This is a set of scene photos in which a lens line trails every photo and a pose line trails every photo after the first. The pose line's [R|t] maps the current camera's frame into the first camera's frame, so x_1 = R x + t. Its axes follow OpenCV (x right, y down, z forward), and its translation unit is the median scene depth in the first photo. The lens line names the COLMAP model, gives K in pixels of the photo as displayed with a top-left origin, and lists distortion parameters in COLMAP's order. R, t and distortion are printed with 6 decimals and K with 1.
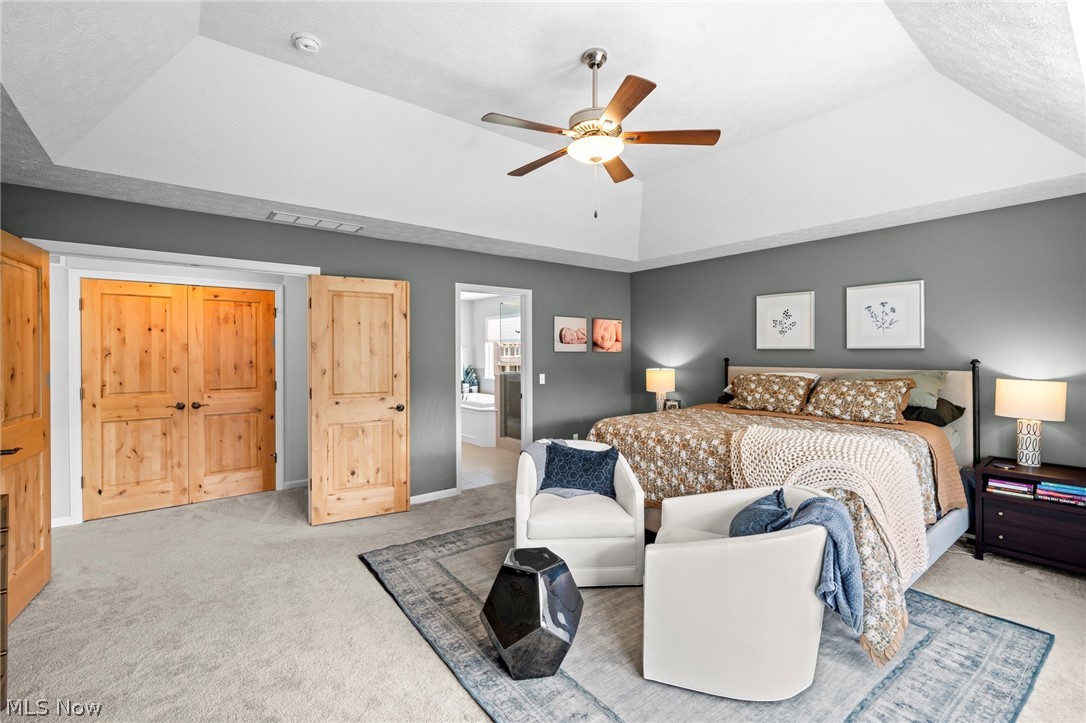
lens RADIAL K [[466.7, 0, 540.2], [0, 466.7, 353.8], [0, 0, 1]] dist [-0.000942, 0.000053]
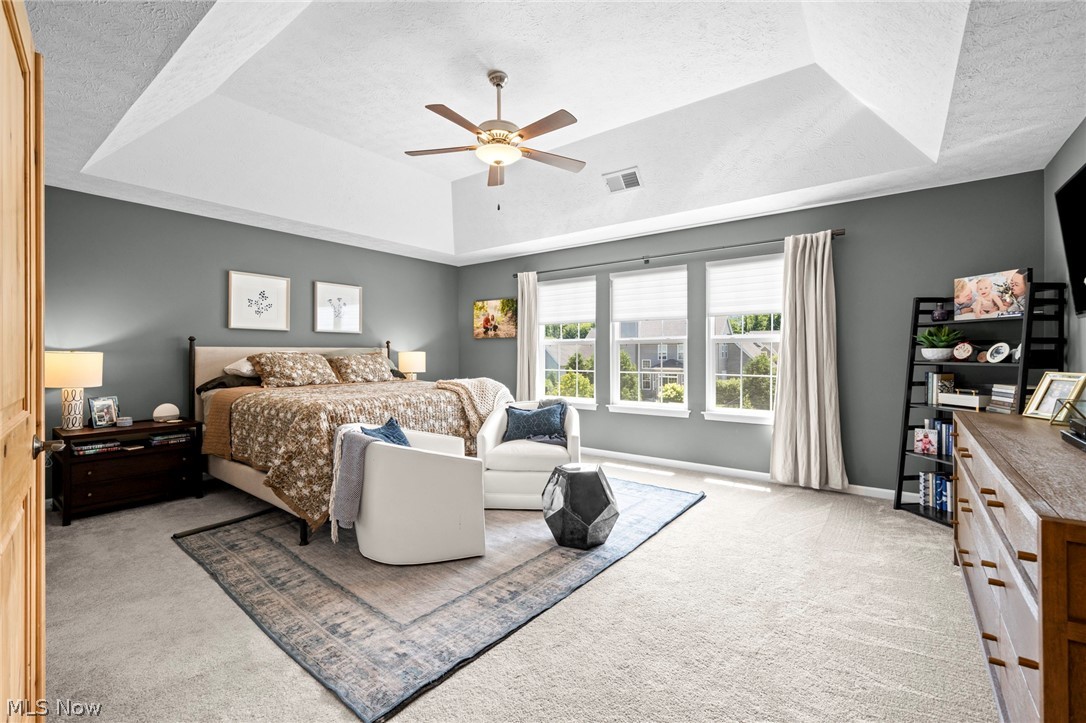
lens RADIAL K [[466.7, 0, 540.3], [0, 466.7, 358.1], [0, 0, 1]] dist [-0.000942, 0.000053]
pose [[-0.249604, -0.001803, 0.968346, -0.789155], [0.006936, 0.999969, 0.003650, 0.068336], [-0.968323, 0.007628, -0.249584, 0.870058]]
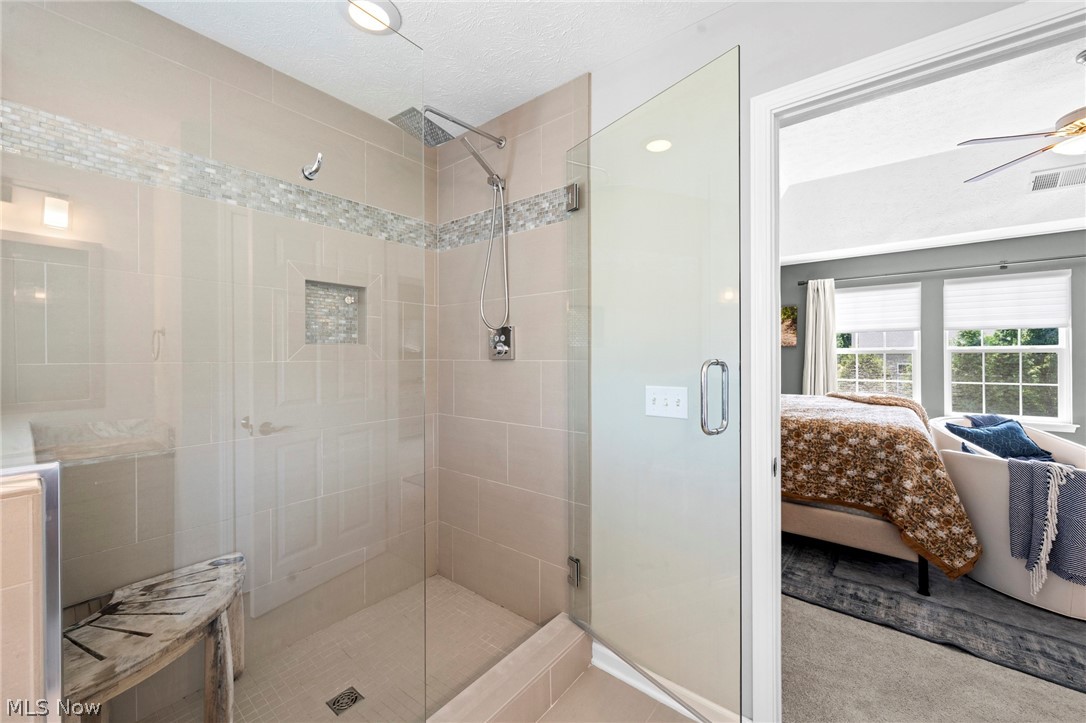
lens RADIAL K [[422.9, 0, 540.8], [0, 422.9, 362.5], [0, 0, 1]] dist [-0.001357, -0.000021]
pose [[-0.235197, -0.006522, 0.971926, -0.377584], [0.007406, 0.999936, 0.008502, 0.038302], [-0.971920, 0.009198, -0.235133, 1.764305]]
